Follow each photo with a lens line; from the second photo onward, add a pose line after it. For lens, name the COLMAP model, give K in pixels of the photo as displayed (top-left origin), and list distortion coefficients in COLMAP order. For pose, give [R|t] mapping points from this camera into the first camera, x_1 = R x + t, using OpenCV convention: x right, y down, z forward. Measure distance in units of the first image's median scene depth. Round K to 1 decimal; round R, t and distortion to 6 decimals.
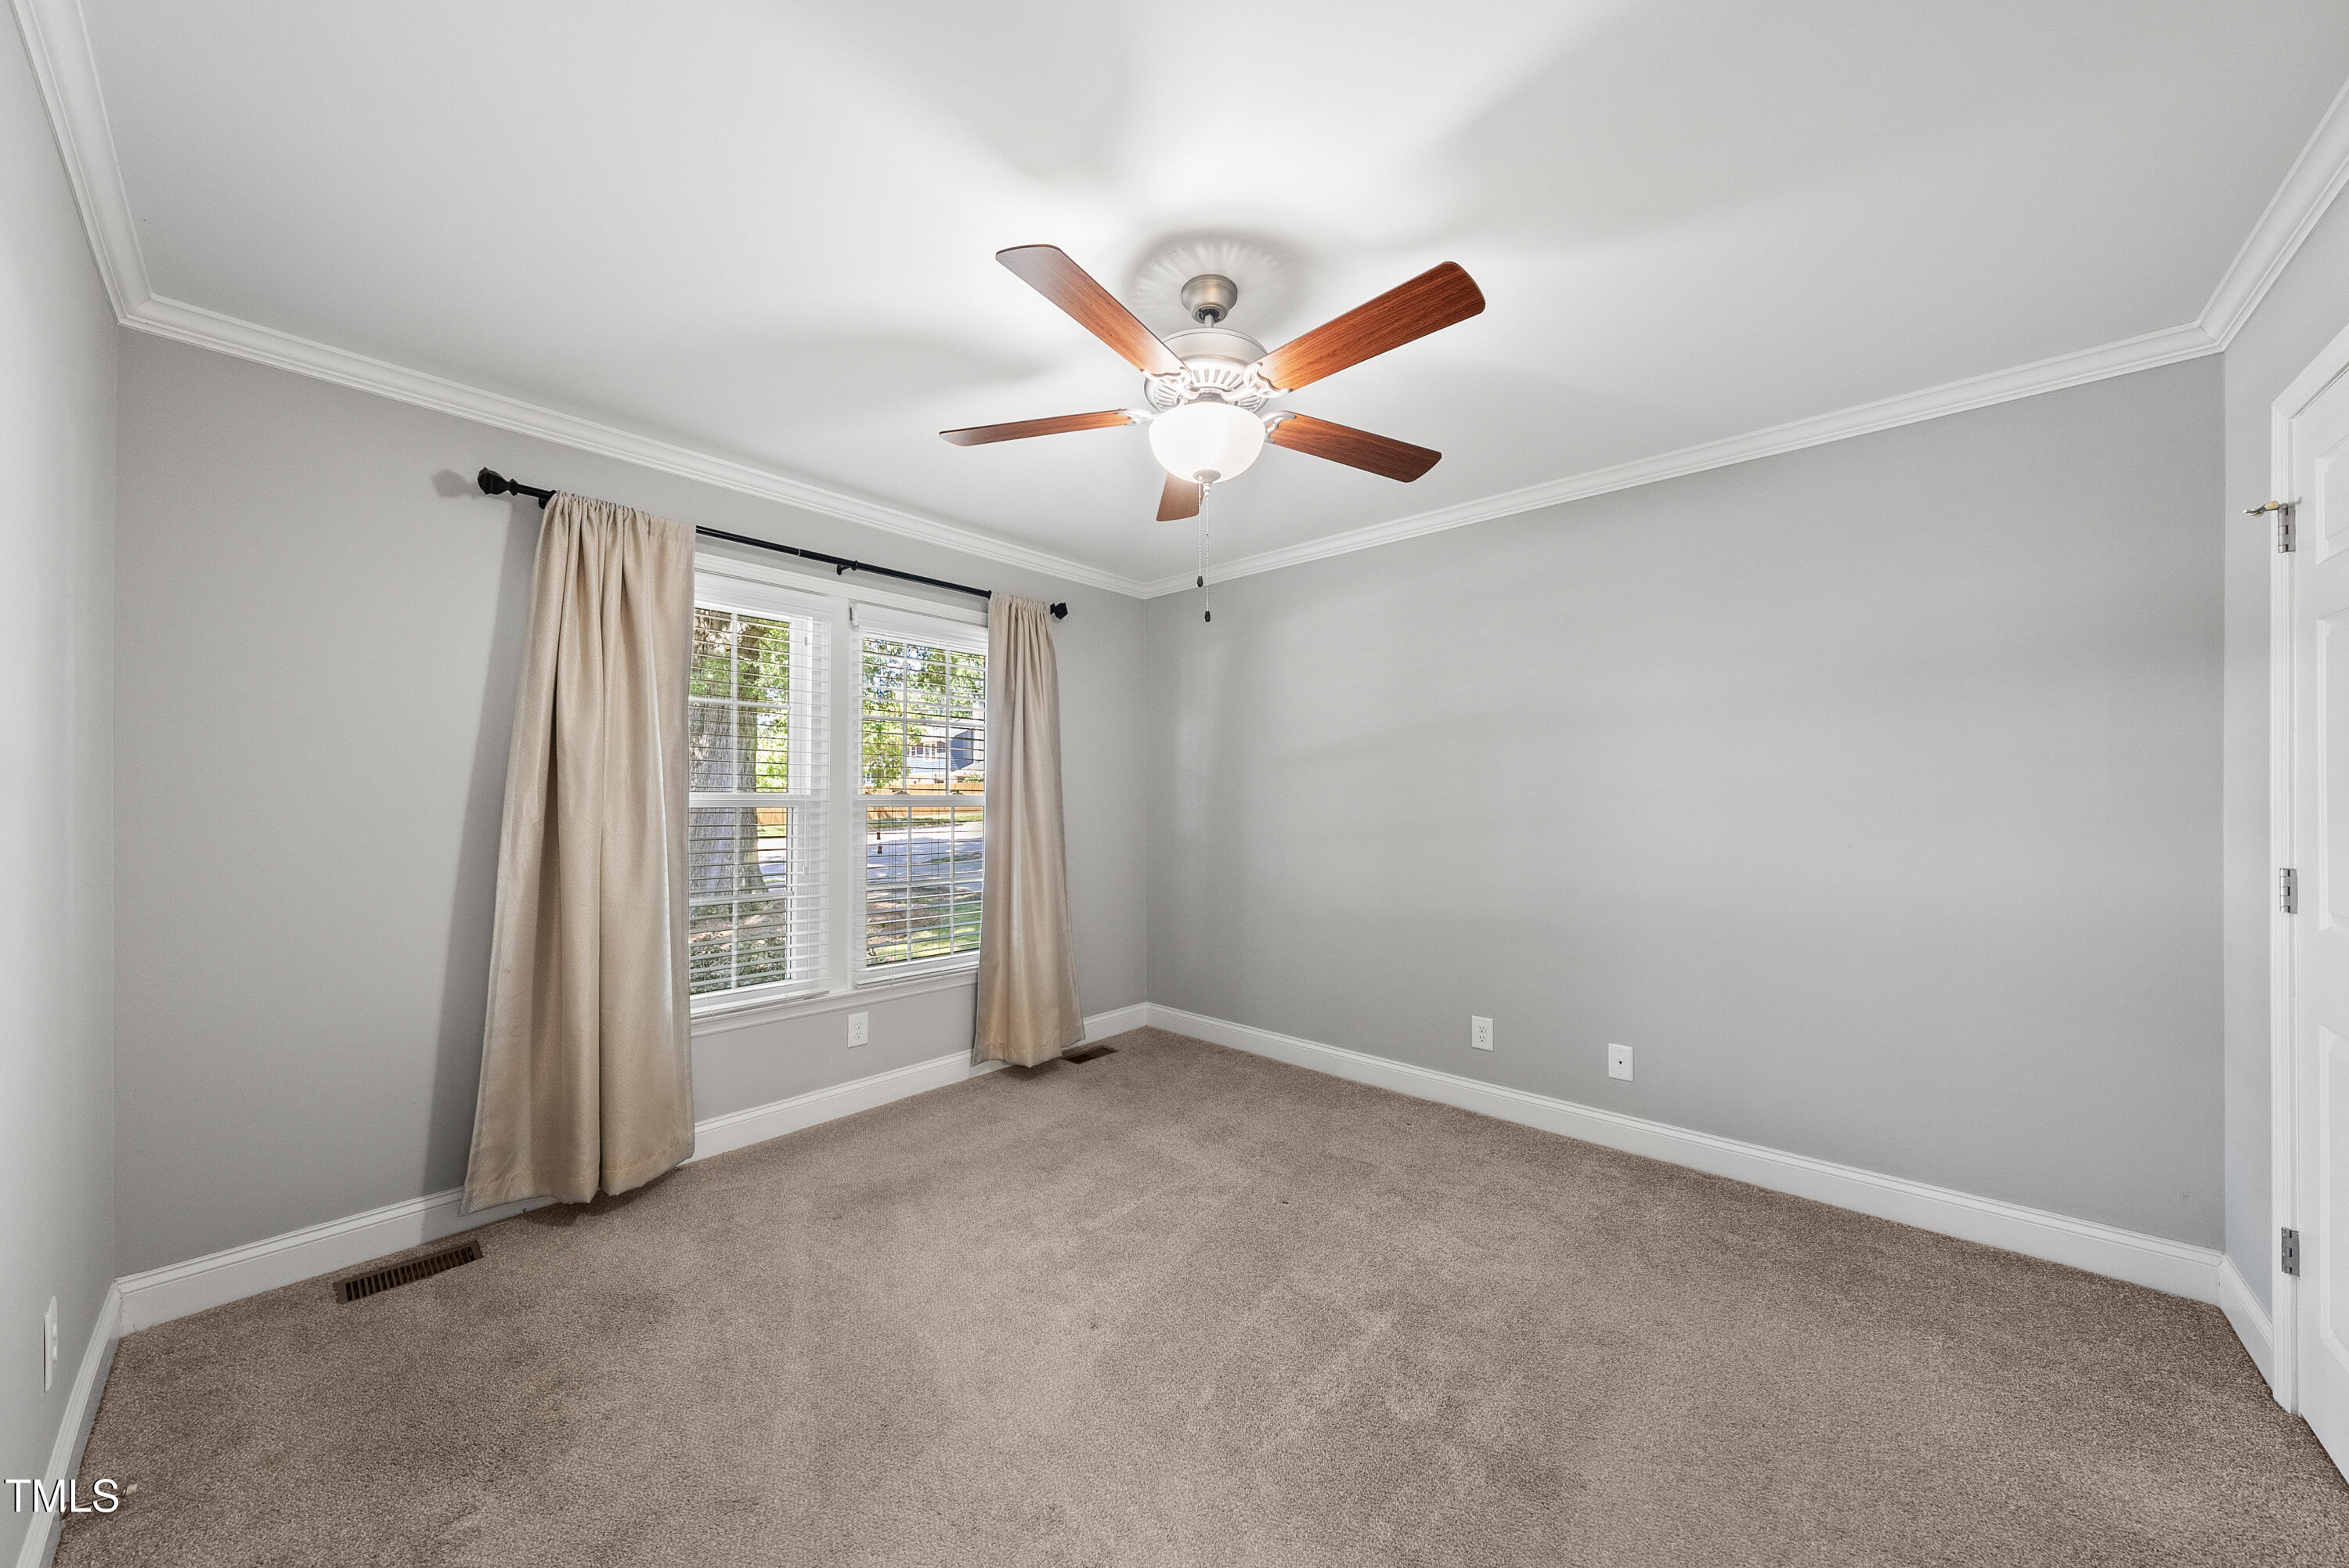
lens RADIAL K [[807.4, 0, 1165.1], [0, 807.4, 781.9], [0, 0, 1]] dist [-0.004820, -0.000192]
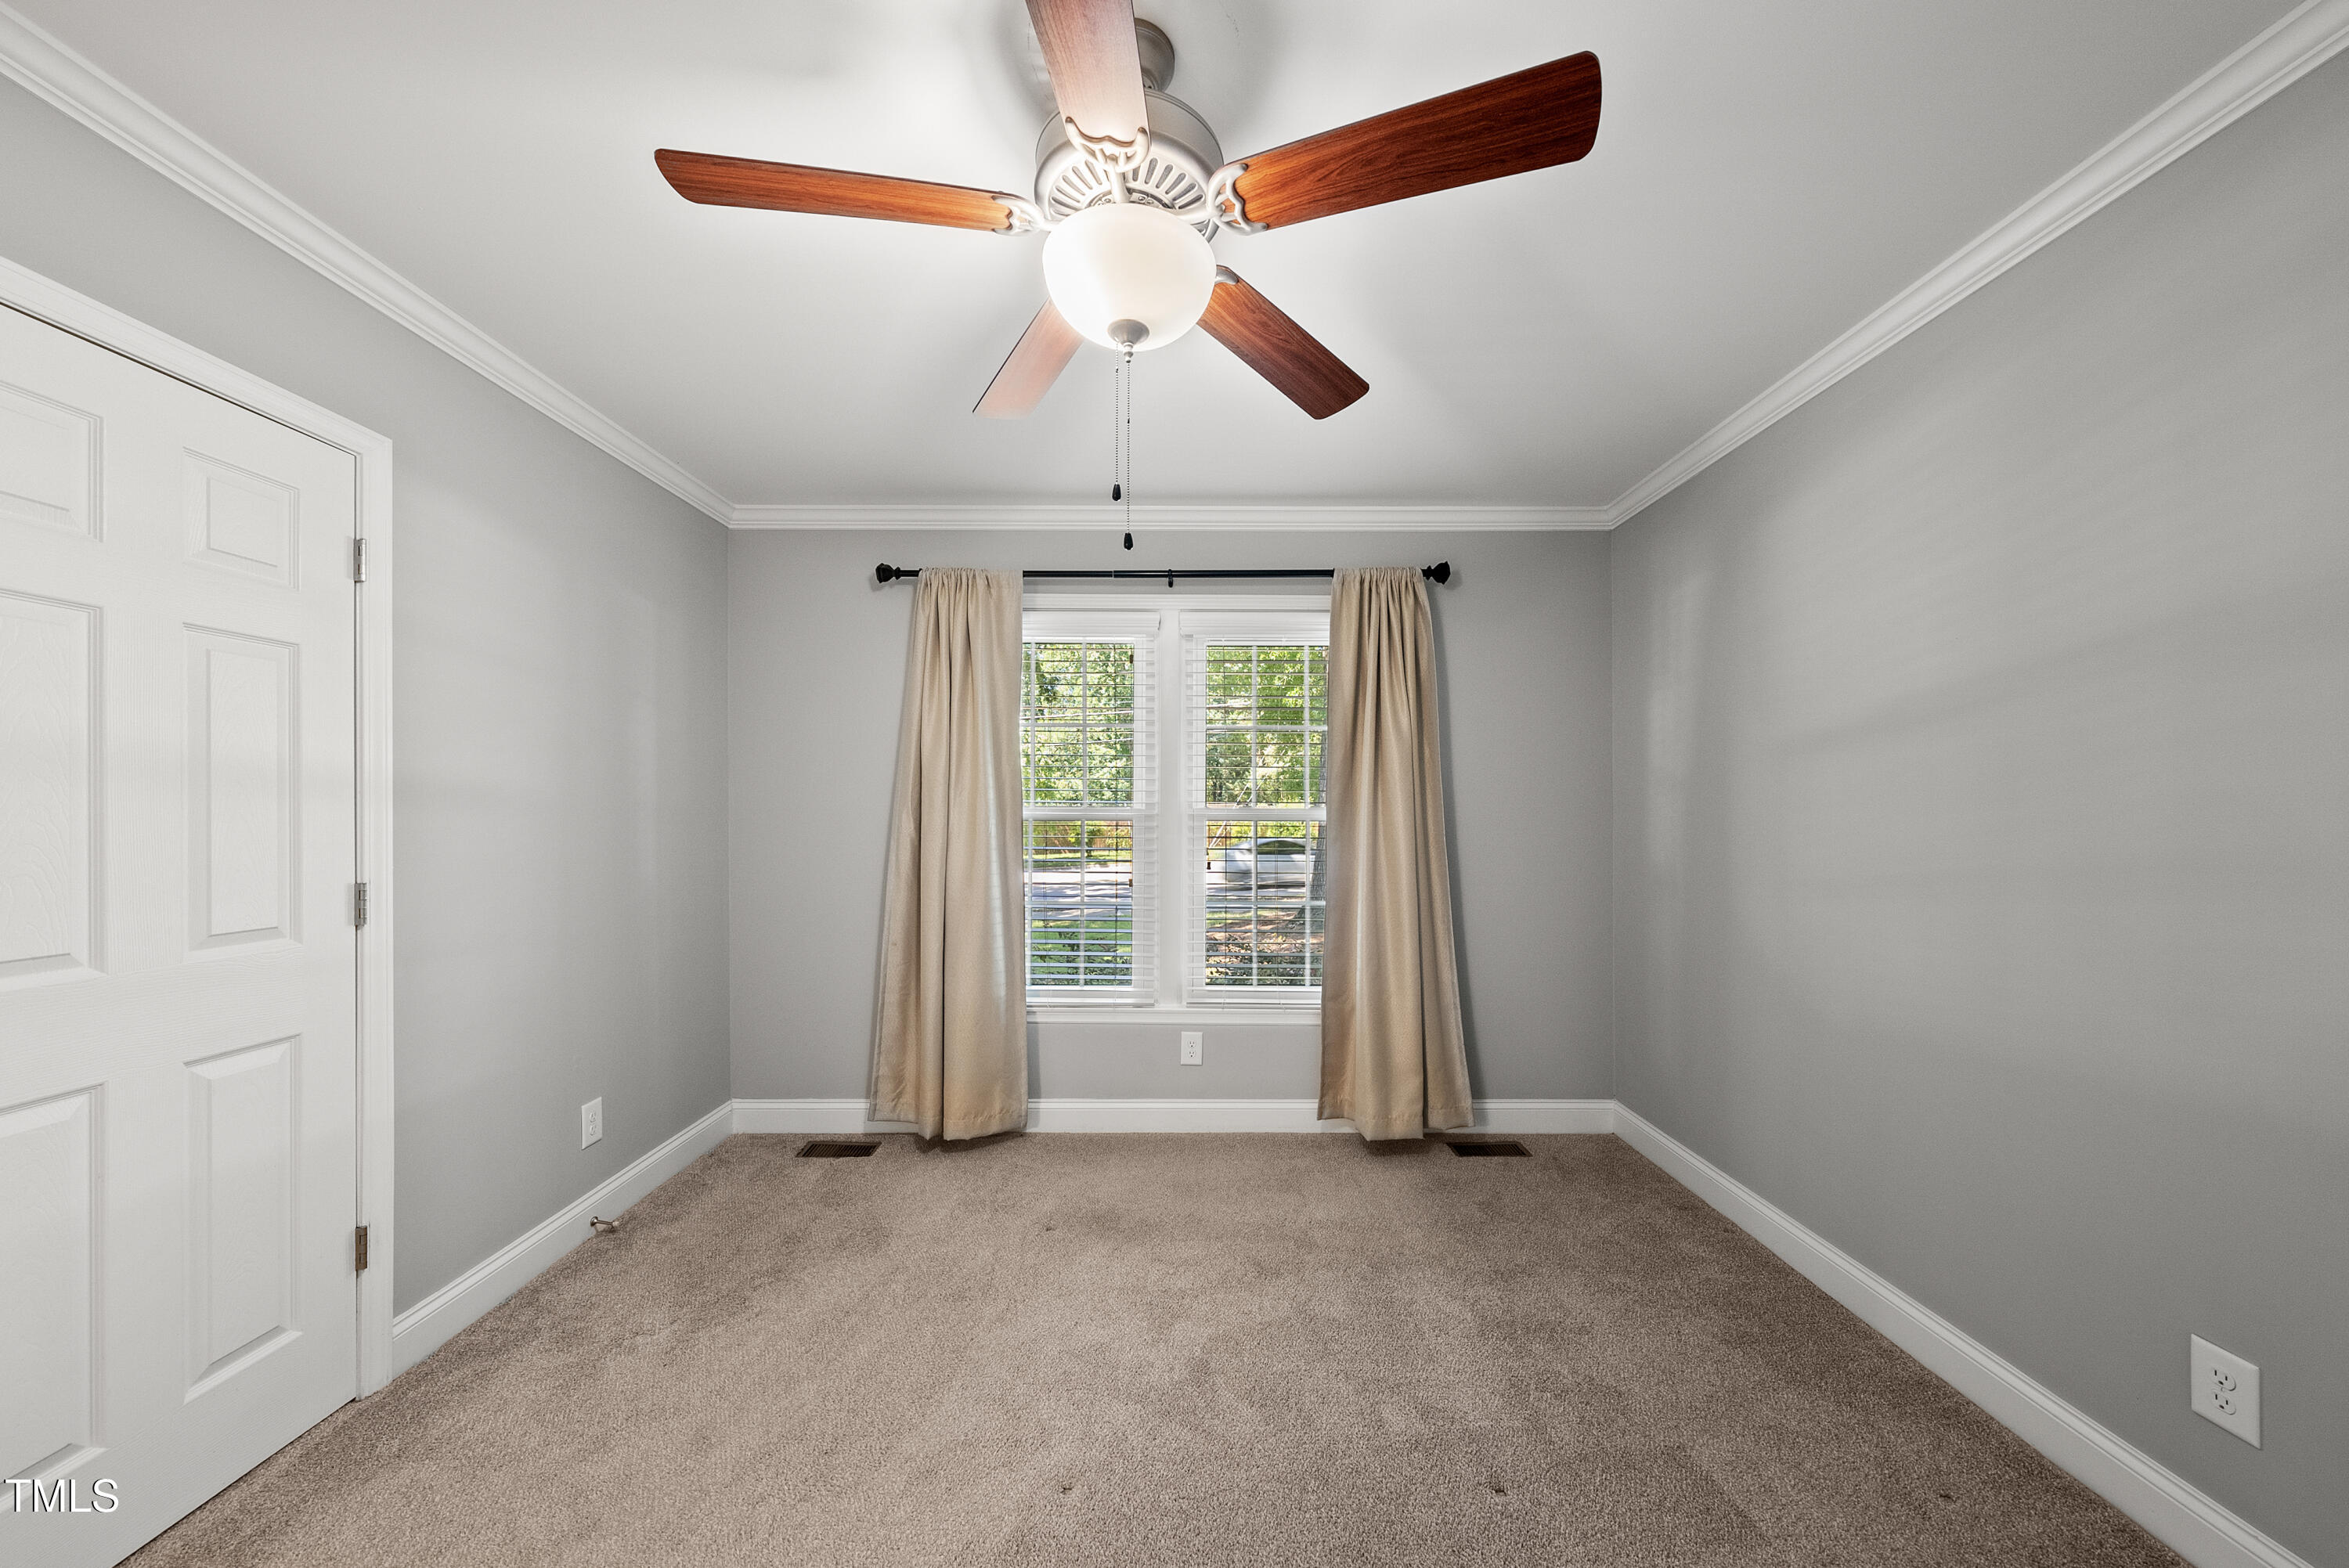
lens RADIAL K [[807.4, 0, 1168.0], [0, 807.4, 804.3], [0, 0, 1]] dist [-0.004820, -0.000192]
pose [[0.667728, -0.006243, -0.744379, 0.353393], [0.016026, 0.999854, 0.005990, 0.004916], [0.744233, -0.015929, 0.667730, 0.352538]]
